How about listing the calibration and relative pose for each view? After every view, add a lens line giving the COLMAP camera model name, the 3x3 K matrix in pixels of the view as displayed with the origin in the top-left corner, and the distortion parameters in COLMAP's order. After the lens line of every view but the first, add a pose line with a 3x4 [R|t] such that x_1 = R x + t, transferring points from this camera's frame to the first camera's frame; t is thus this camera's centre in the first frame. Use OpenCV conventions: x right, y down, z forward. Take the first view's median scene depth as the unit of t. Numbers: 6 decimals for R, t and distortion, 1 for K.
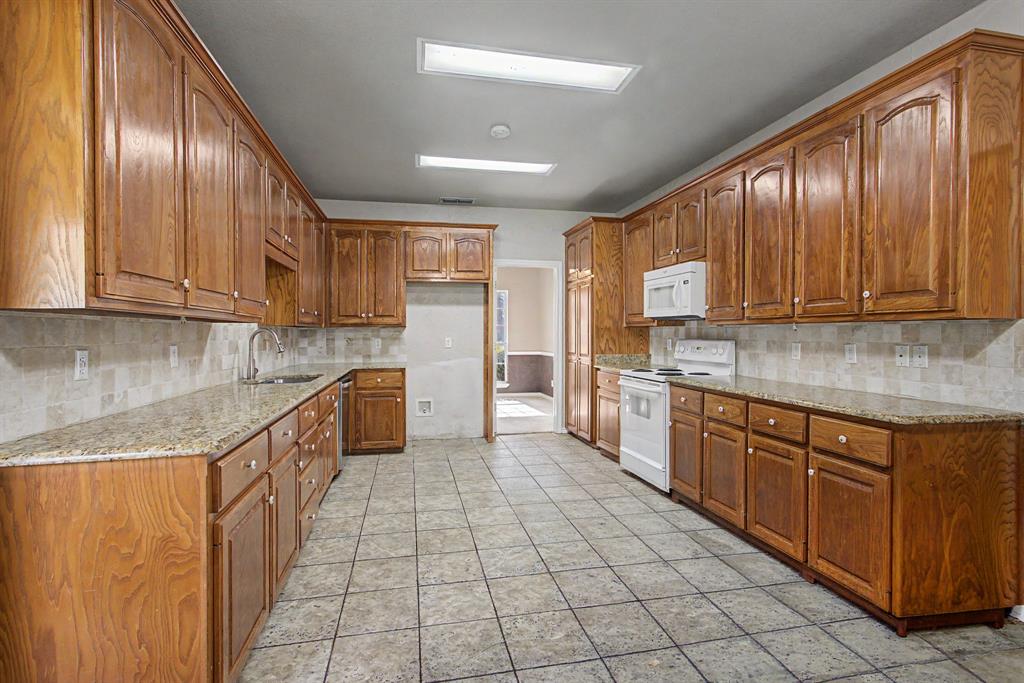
lens RADIAL K [[486.3, 0, 512.0], [0, 486.3, 341.5], [0, 0, 1]] dist [-0.002049, 0.000050]
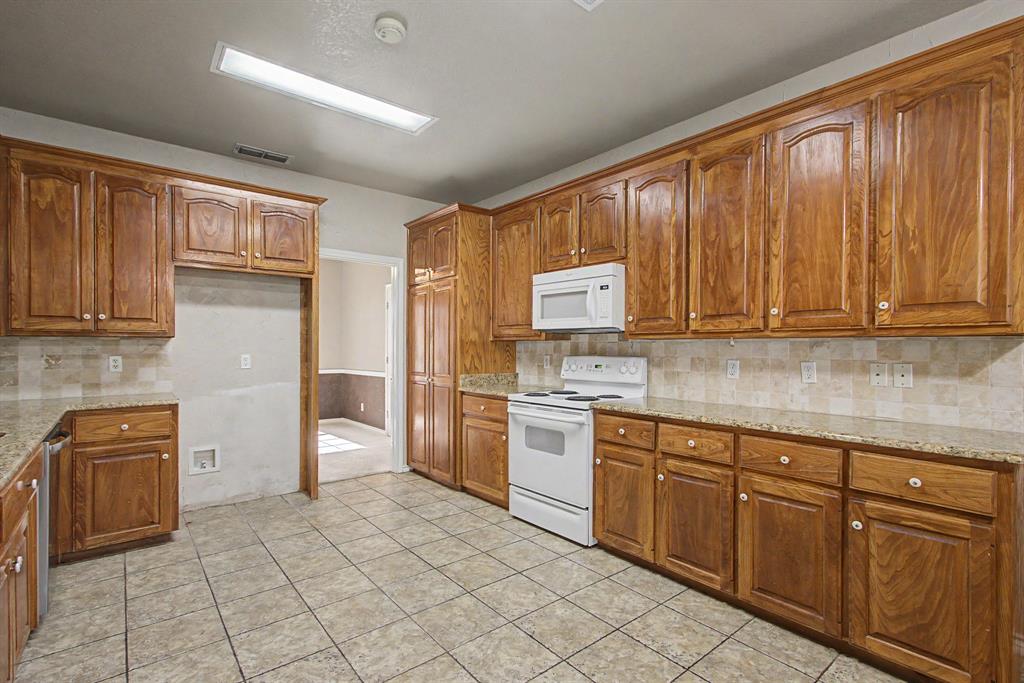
lens RADIAL K [[476.9, 0, 514.8], [0, 476.9, 353.3], [0, 0, 1]] dist [0.003090, 0.000910]
pose [[0.887422, -0.002935, 0.460948, -0.155526], [0.004706, 0.999985, -0.002693, -0.008080], [-0.460933, 0.004559, 0.887423, 0.343607]]
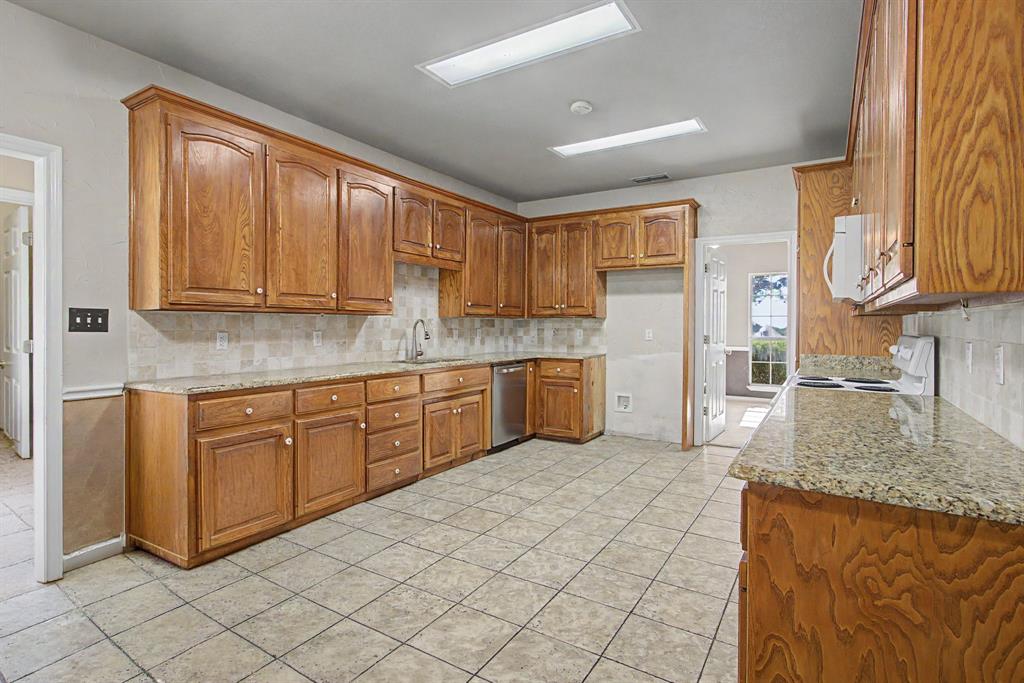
lens RADIAL K [[516.5, 0, 509.8], [0, 516.5, 330.5], [0, 0, 1]] dist [-0.000688, 0.000362]
pose [[0.722967, 0.011537, -0.690787, 0.524524], [-0.015837, 0.999875, 0.000124, -0.002165], [0.690701, 0.010851, 0.723059, 0.178751]]
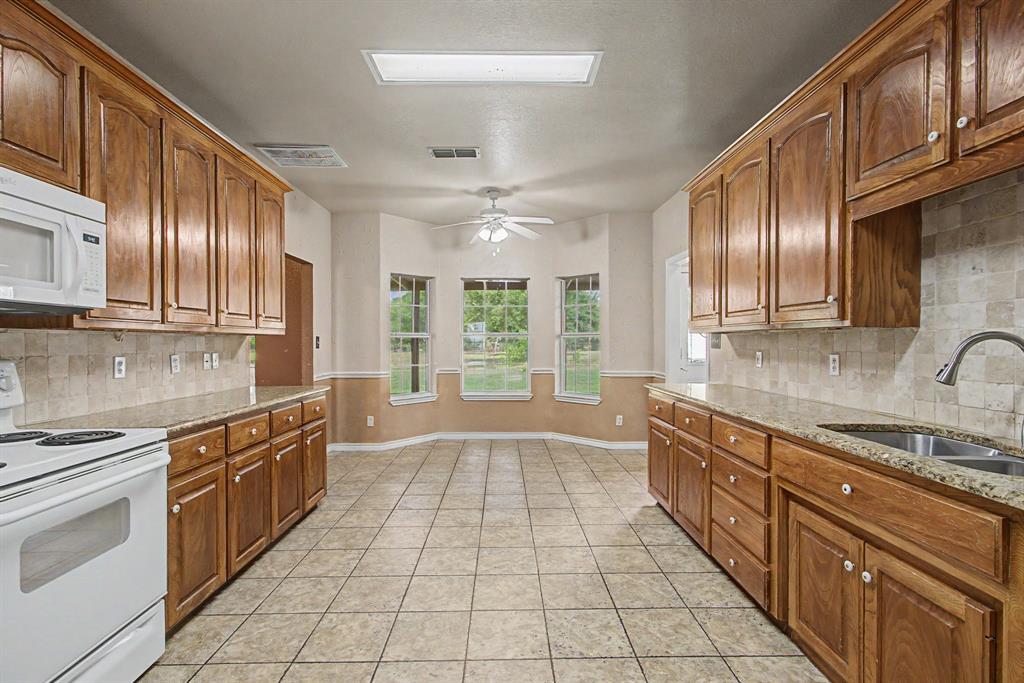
lens RADIAL K [[472.6, 0, 512.0], [0, 472.6, 341.5], [0, 0, 1]] dist [-0.000747, 0.000099]
pose [[-0.982234, 0.002521, 0.187641, -0.141905], [0.005700, 0.999849, 0.016407, -0.025483], [-0.187571, 0.017186, -0.982101, 1.383170]]
